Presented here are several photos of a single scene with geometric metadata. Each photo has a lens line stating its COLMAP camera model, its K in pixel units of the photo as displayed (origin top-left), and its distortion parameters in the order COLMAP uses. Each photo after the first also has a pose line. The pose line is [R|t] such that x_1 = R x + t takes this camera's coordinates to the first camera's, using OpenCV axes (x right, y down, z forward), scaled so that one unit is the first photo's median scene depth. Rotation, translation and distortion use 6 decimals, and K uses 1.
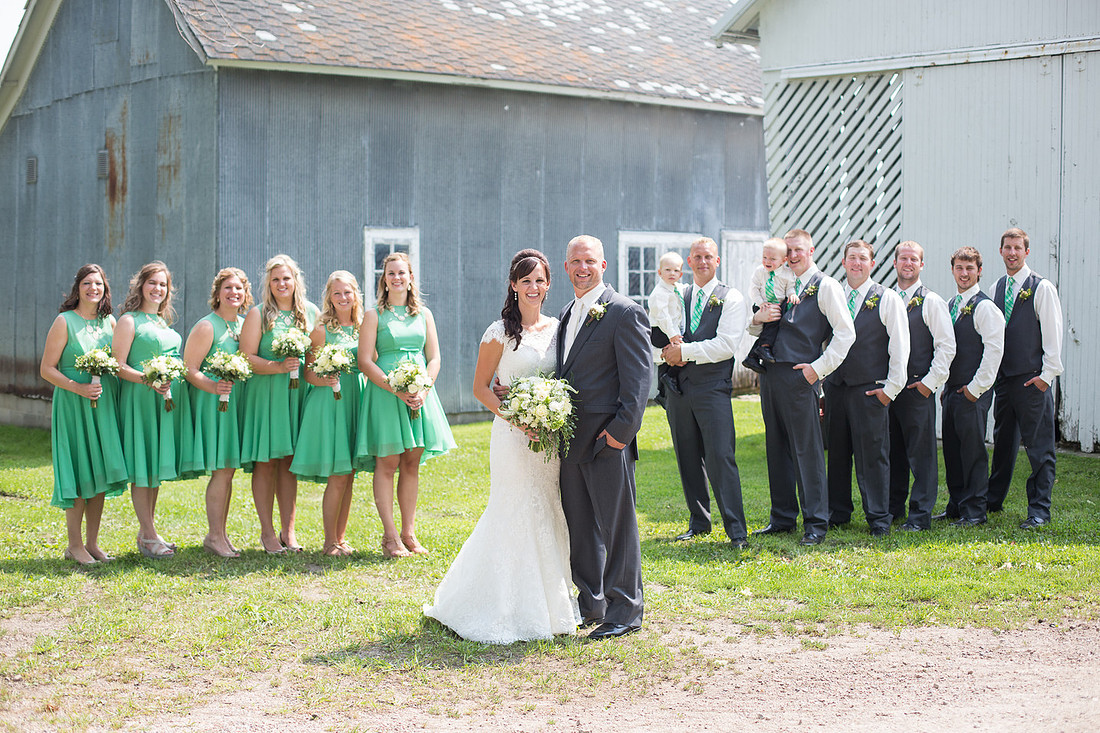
lens RADIAL K [[1601.9, 0, 551.8], [0, 1601.9, 365.3], [0, 0, 1]] dist [-0.112444, 0.000000]
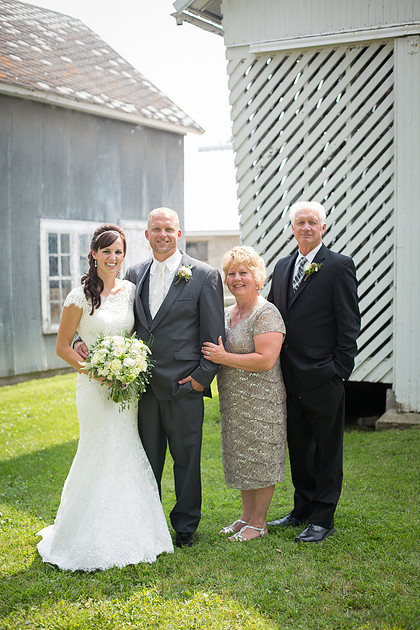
lens RADIAL K [[917.5, 0, 210.3], [0, 917.5, 314.5], [0, 0, 1]] dist [-0.112444, 0.000000]
pose [[0.949223, -0.030194, 0.313153, -0.048316], [0.031309, 0.999509, 0.001467, -0.014601], [-0.313043, 0.008412, 0.949702, 0.366798]]
